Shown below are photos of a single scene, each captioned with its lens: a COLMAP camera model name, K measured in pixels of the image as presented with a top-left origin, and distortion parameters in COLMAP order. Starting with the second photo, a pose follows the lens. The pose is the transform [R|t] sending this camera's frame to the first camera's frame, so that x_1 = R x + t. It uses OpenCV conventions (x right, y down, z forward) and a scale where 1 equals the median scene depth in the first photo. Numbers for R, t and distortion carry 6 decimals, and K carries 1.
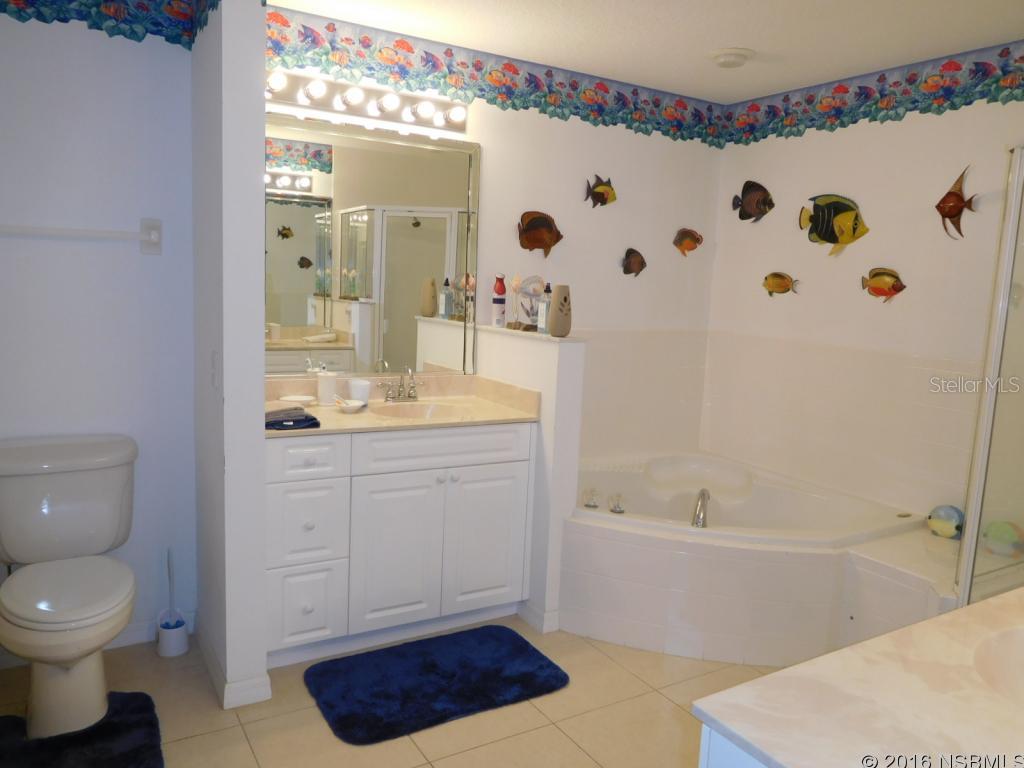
lens RADIAL K [[768.6, 0, 511.3], [0, 768.6, 380.7], [0, 0, 1]] dist [-0.015624, 0.003333]
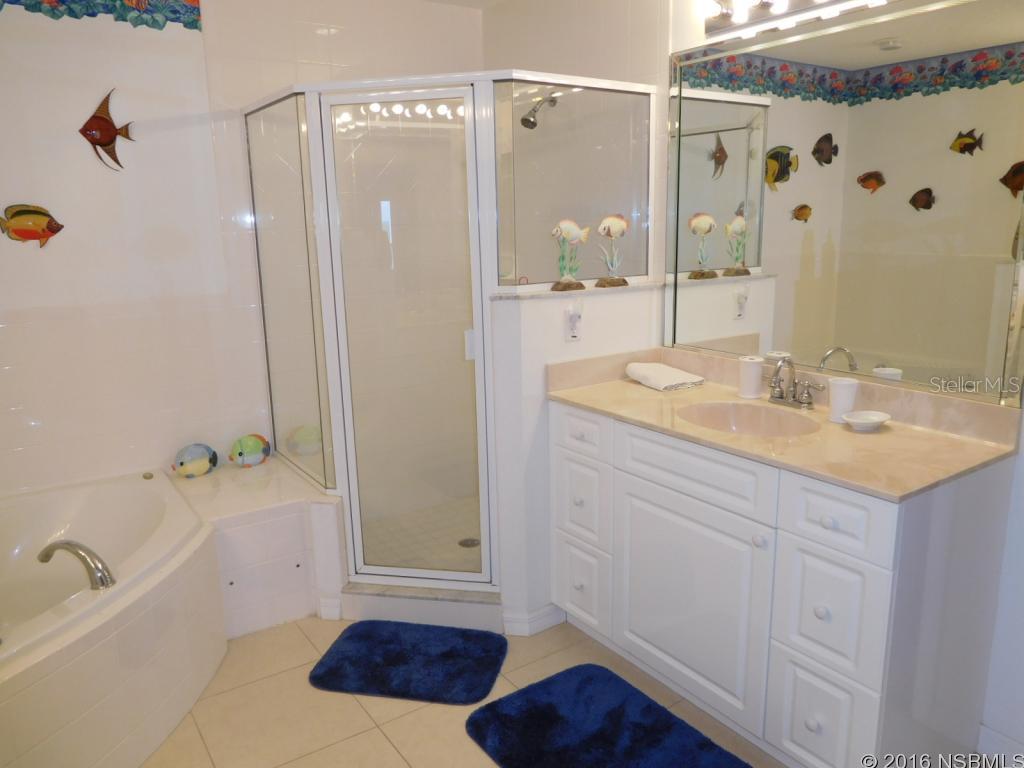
lens RADIAL K [[768.6, 0, 508.8], [0, 768.6, 386.0], [0, 0, 1]] dist [-0.015624, 0.003333]
pose [[-0.062862, -0.256603, 0.964470, -0.368457], [0.150147, 0.952951, 0.263324, -0.102894], [-0.986663, 0.161365, -0.021376, 0.560911]]
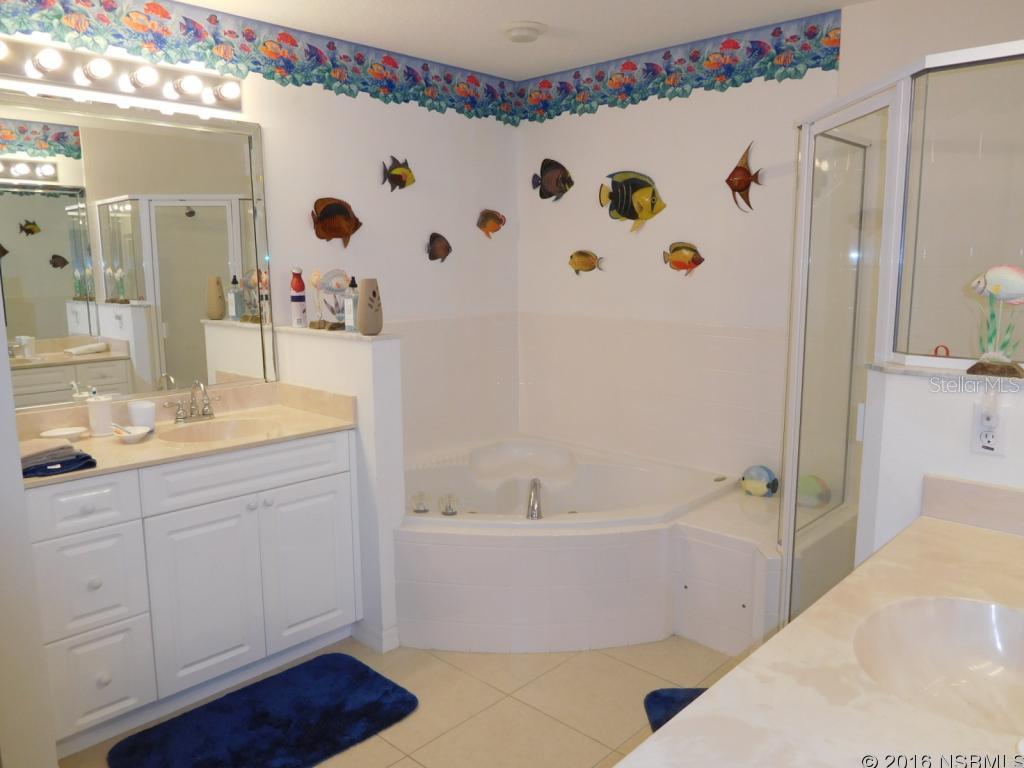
lens RADIAL K [[768.6, 0, 513.9], [0, 768.6, 381.1], [0, 0, 1]] dist [-0.015624, 0.003333]
pose [[0.962387, -0.092490, 0.255456, -0.012145], [0.085321, 0.995589, 0.039030, -0.021595], [-0.257939, -0.015767, 0.966033, 0.061448]]
